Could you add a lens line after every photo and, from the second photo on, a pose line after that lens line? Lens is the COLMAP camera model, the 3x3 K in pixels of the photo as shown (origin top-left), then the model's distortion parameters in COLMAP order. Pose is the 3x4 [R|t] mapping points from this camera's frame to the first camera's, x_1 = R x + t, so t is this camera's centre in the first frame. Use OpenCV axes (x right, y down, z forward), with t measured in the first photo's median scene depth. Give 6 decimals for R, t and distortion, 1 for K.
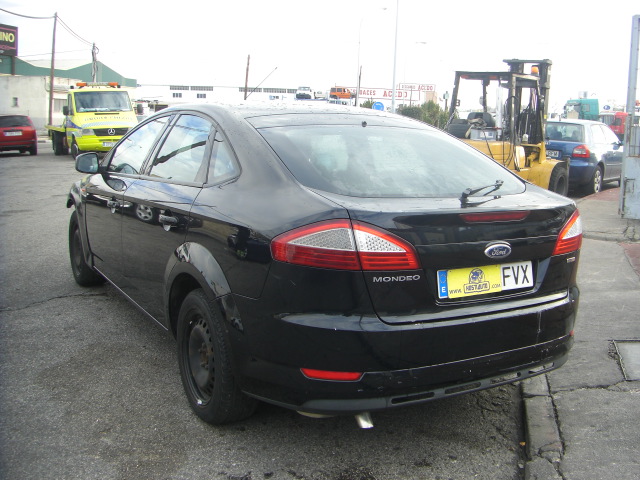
lens RADIAL K [[716.1, 0, 359.0], [0, 716.1, 240.1], [0, 0, 1]] dist [-0.151422, 0.072323]
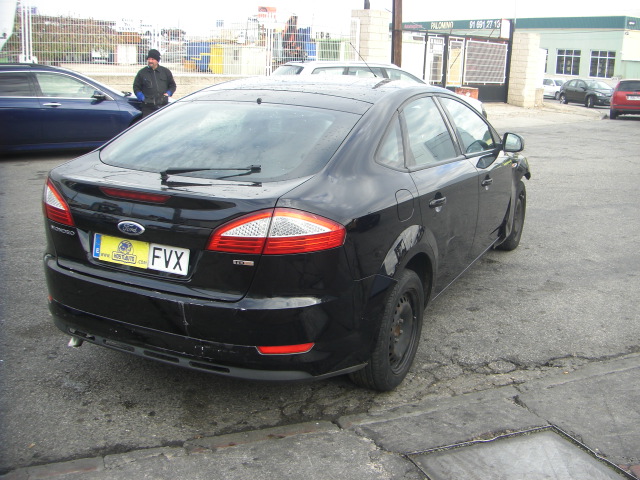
lens RADIAL K [[716.1, 0, 359.0], [0, 716.1, 240.1], [0, 0, 1]] dist [-0.151422, 0.072323]
pose [[0.555735, 0.192514, -0.808762, 1.161556], [-0.152209, 0.979937, 0.128670, -0.143731], [0.817307, 0.051594, 0.573888, 0.646568]]
